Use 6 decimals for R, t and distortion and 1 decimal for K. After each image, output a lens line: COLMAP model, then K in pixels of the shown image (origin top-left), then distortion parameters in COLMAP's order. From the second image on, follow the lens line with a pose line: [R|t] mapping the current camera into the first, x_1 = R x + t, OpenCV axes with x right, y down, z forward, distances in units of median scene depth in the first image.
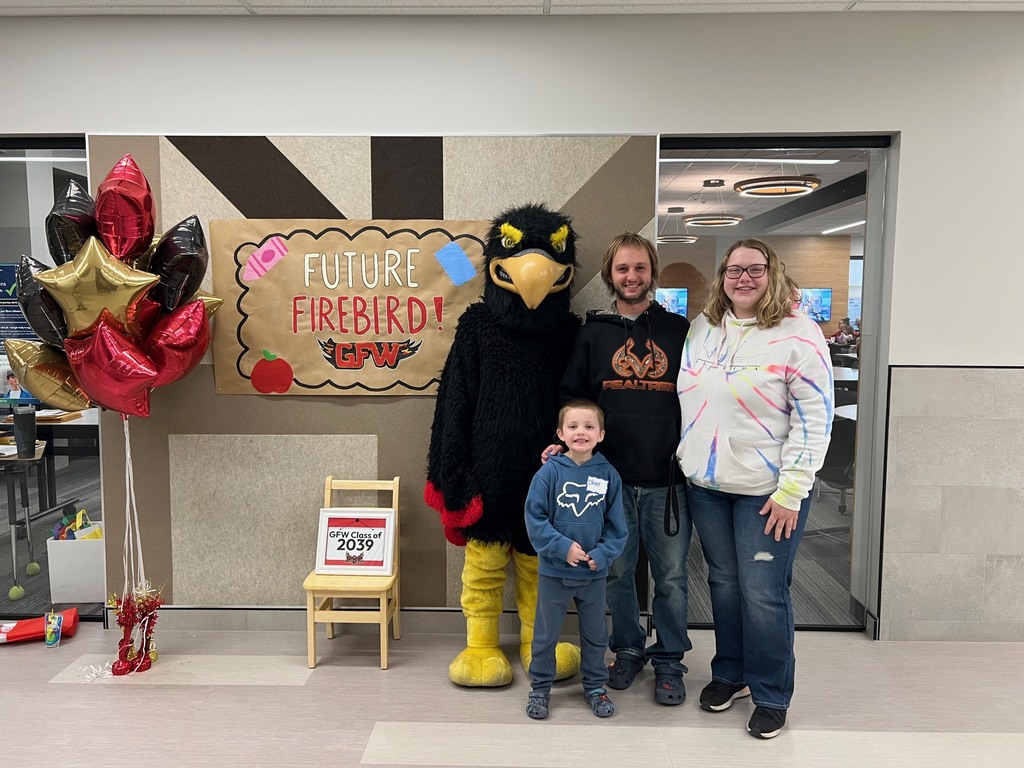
lens RADIAL K [[751.6, 0, 515.3], [0, 751.6, 380.4], [0, 0, 1]] dist [0.039978, -0.036187]
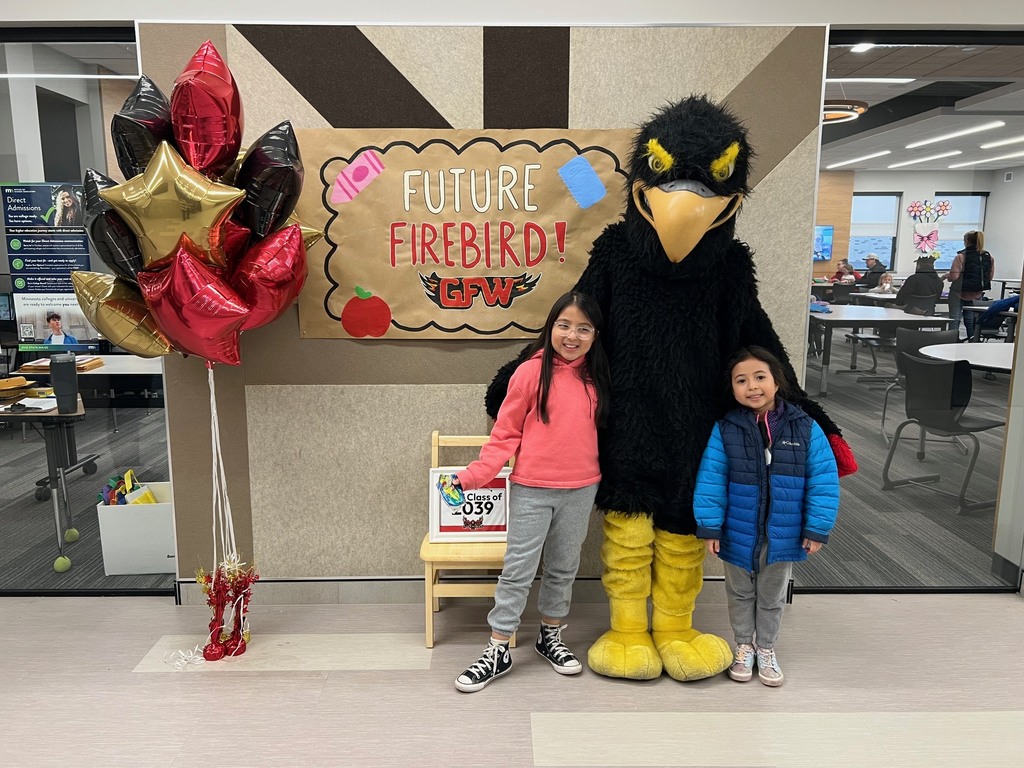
lens RADIAL K [[755.3, 0, 507.2], [0, 755.3, 387.3], [0, 0, 1]] dist [0.054256, -0.045961]
pose [[0.999382, -0.009083, 0.033960, -0.193780], [0.006245, 0.996549, 0.082772, 0.003799], [-0.034595, -0.082509, 0.995990, 0.128476]]
